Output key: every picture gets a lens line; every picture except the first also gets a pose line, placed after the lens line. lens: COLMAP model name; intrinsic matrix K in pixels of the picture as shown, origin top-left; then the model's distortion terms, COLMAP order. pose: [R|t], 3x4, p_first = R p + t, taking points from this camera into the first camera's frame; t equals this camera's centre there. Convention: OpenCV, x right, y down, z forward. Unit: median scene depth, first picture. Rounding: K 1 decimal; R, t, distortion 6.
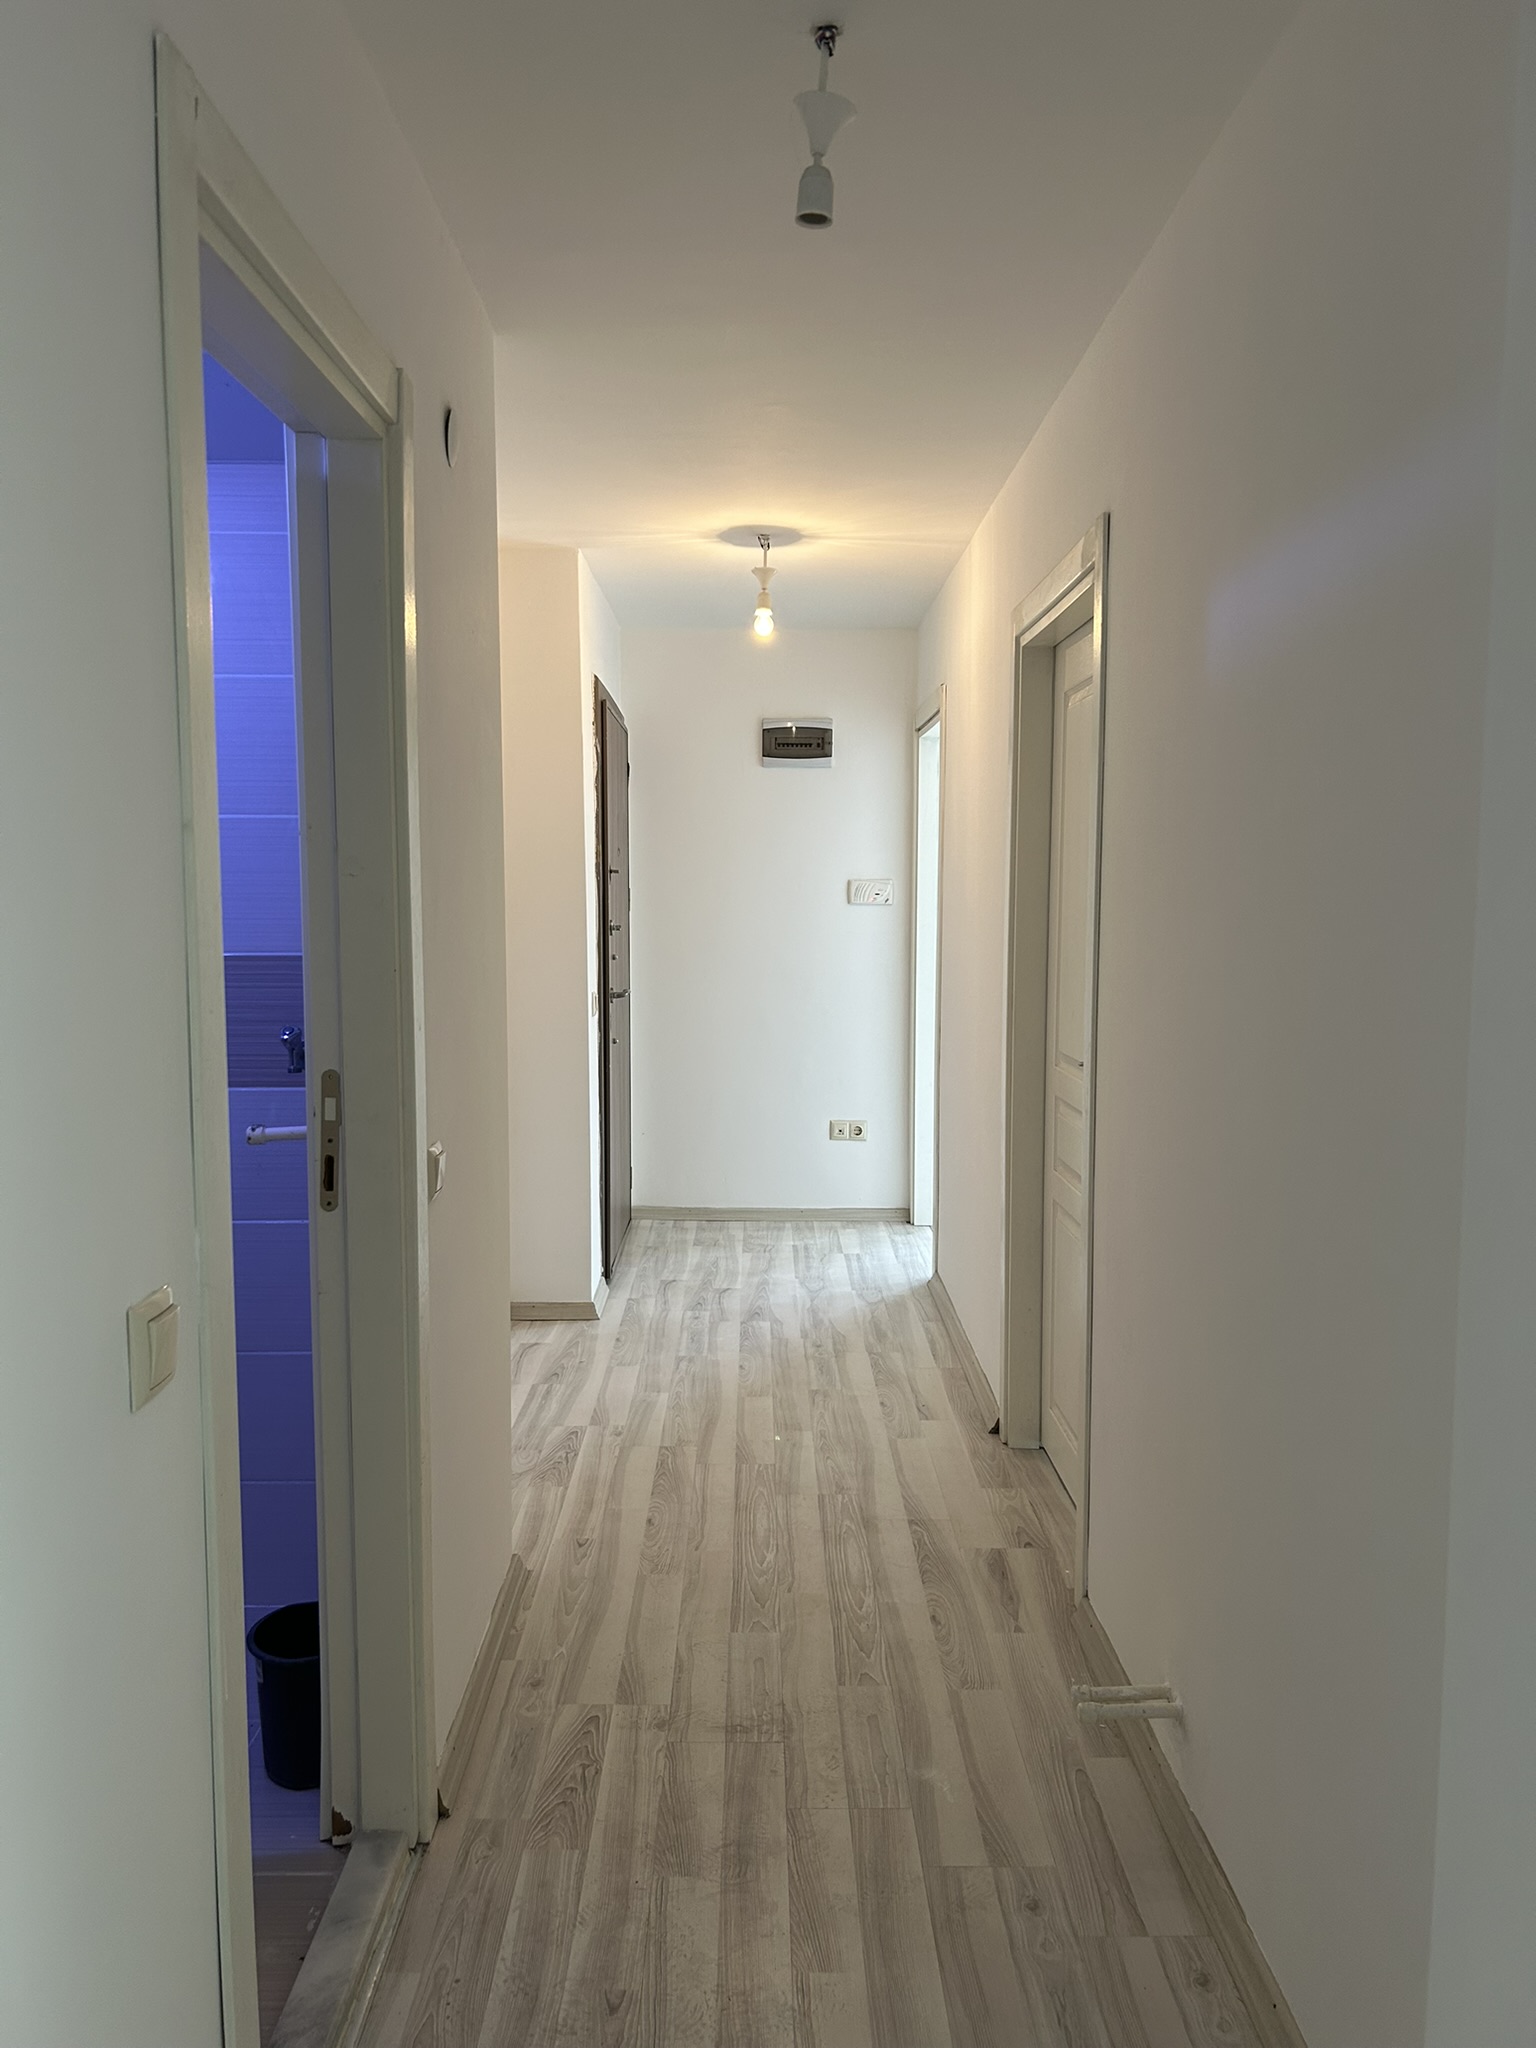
lens RADIAL K [[1525.5, 0, 768.0], [0, 1525.5, 1024.0], [0, 0, 1]] dist [0.006566, -0.001610]
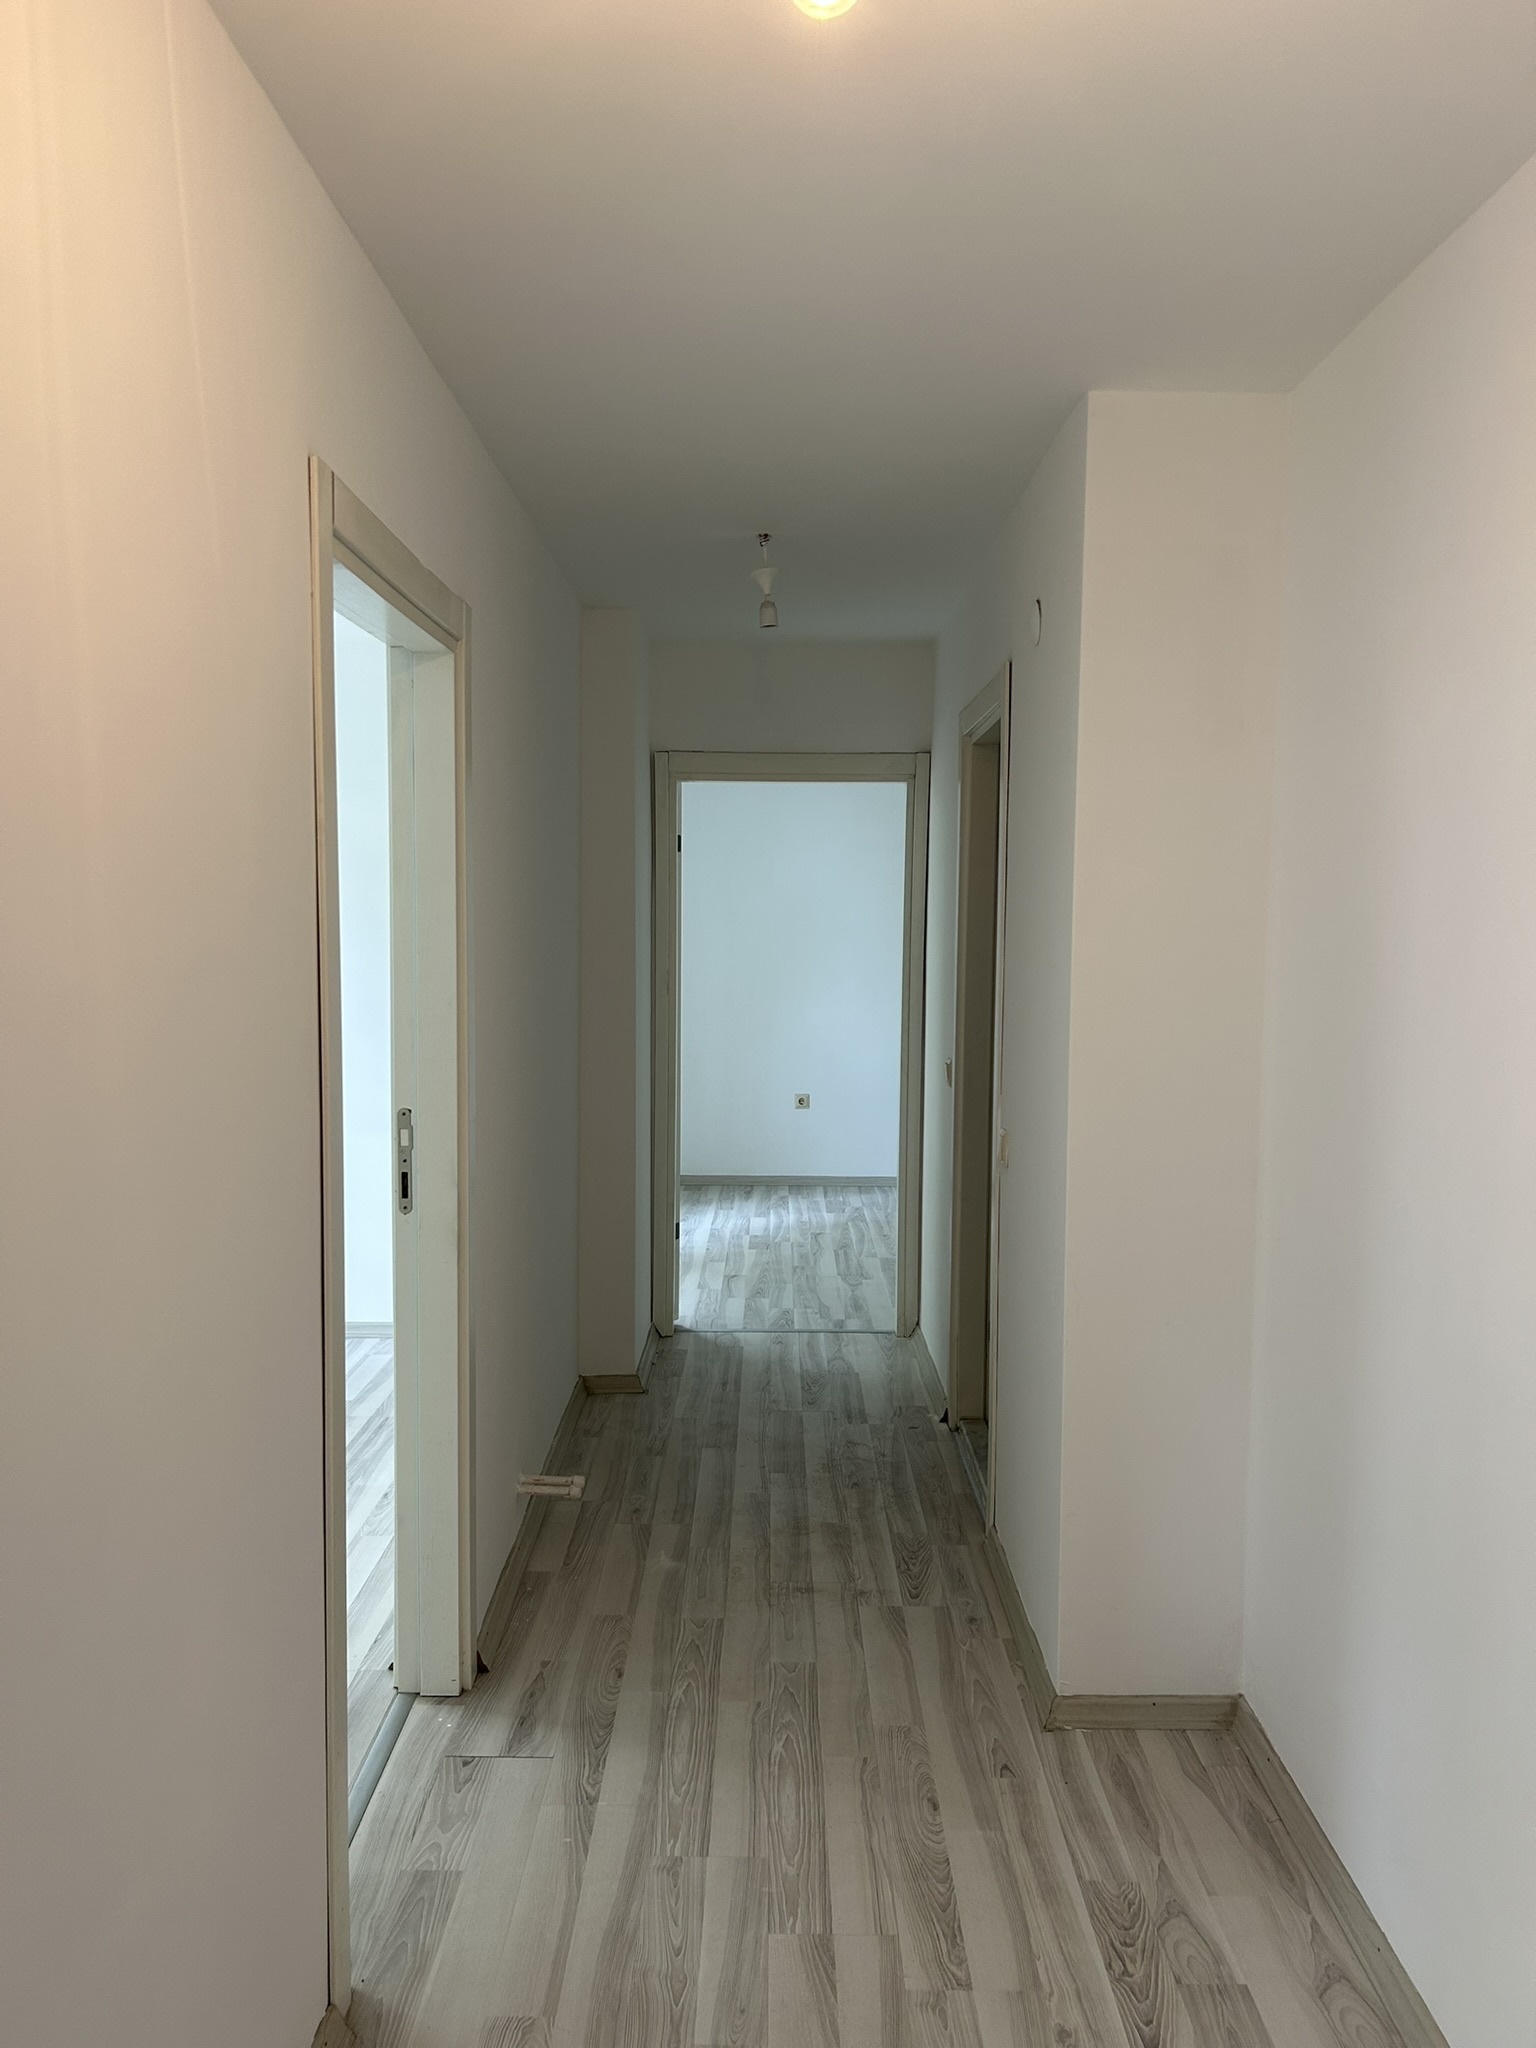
lens RADIAL K [[1525.5, 0, 768.0], [0, 1525.5, 1024.0], [0, 0, 1]] dist [0.006566, -0.001610]
pose [[-0.999885, -0.010758, 0.010681, 0.002743], [-0.008874, 0.986590, 0.162976, -0.235316], [-0.012291, 0.162862, -0.986572, 2.149019]]
